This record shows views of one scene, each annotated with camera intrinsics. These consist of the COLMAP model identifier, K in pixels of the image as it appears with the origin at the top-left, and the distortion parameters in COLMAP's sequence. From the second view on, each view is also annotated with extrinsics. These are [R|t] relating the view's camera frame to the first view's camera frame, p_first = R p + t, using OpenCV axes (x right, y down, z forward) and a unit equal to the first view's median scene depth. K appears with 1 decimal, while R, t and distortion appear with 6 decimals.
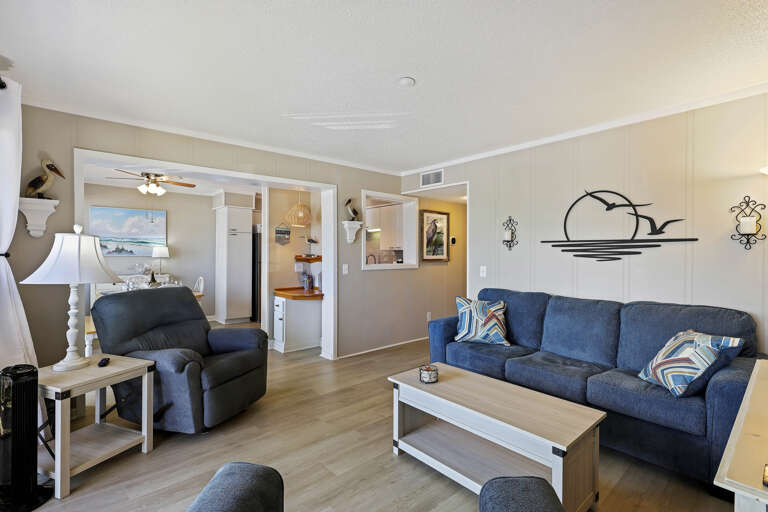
lens RADIAL K [[360.2, 0, 384.8], [0, 360.2, 257.1], [0, 0, 1]] dist [-0.001976, 0.000997]
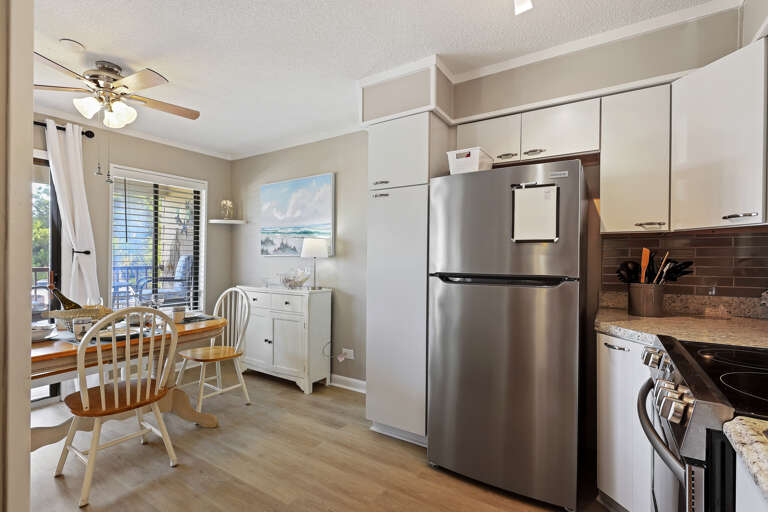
lens RADIAL K [[360.2, 0, 384.3], [0, 360.2, 261.0], [0, 0, 1]] dist [-0.001976, 0.000997]
pose [[0.269772, 0.001424, -0.962923, -0.099307], [-0.005324, 0.999986, -0.000013, 0.006920], [0.962909, 0.005131, 0.269776, 1.358707]]
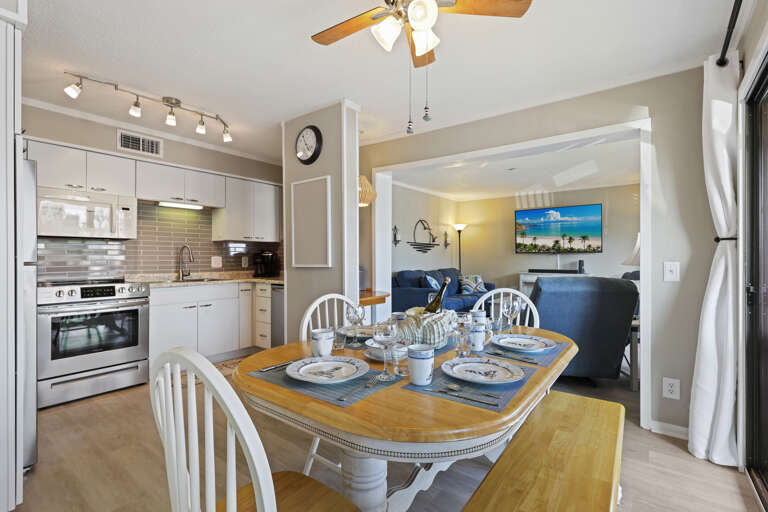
lens RADIAL K [[360.2, 0, 389.1], [0, 360.2, 257.5], [0, 0, 1]] dist [-0.001976, 0.000997]
pose [[-0.204023, -0.009155, 0.978923, -1.070823], [0.000347, 0.999956, 0.009424, 0.012625], [-0.978966, 0.002262, -0.204011, 1.207585]]
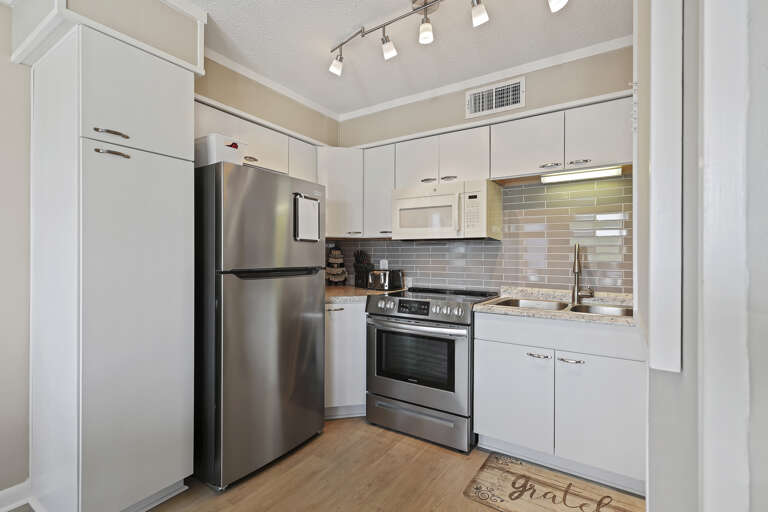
lens RADIAL K [[360.2, 0, 383.8], [0, 360.2, 256.0], [0, 0, 1]] dist [-0.001976, 0.000997]
pose [[0.963741, -0.004427, 0.266803, -0.473107], [0.003830, 0.999989, 0.002757, 0.005409], [-0.266812, -0.001635, 0.963747, 1.097608]]
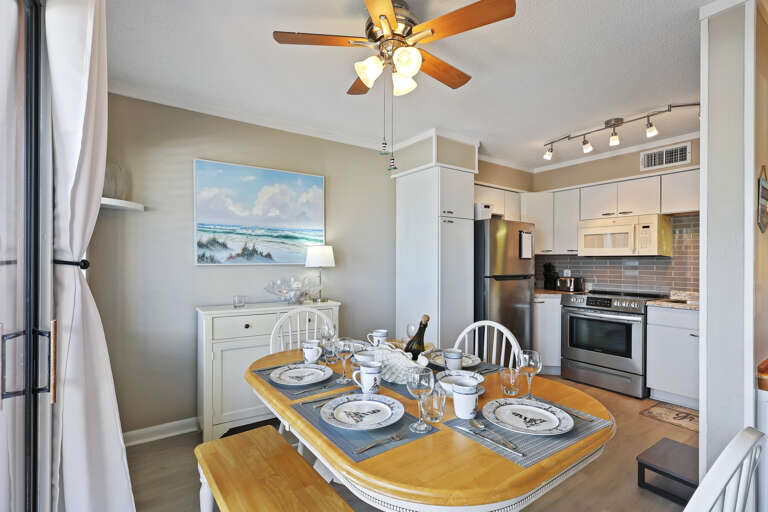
lens RADIAL K [[360.2, 0, 381.2], [0, 360.2, 263.5], [0, 0, 1]] dist [-0.001976, 0.000997]
pose [[0.993354, -0.002515, -0.115071, -0.685548], [0.002889, 0.999991, 0.003088, -0.007876], [0.115062, -0.003400, 0.993352, 0.732708]]
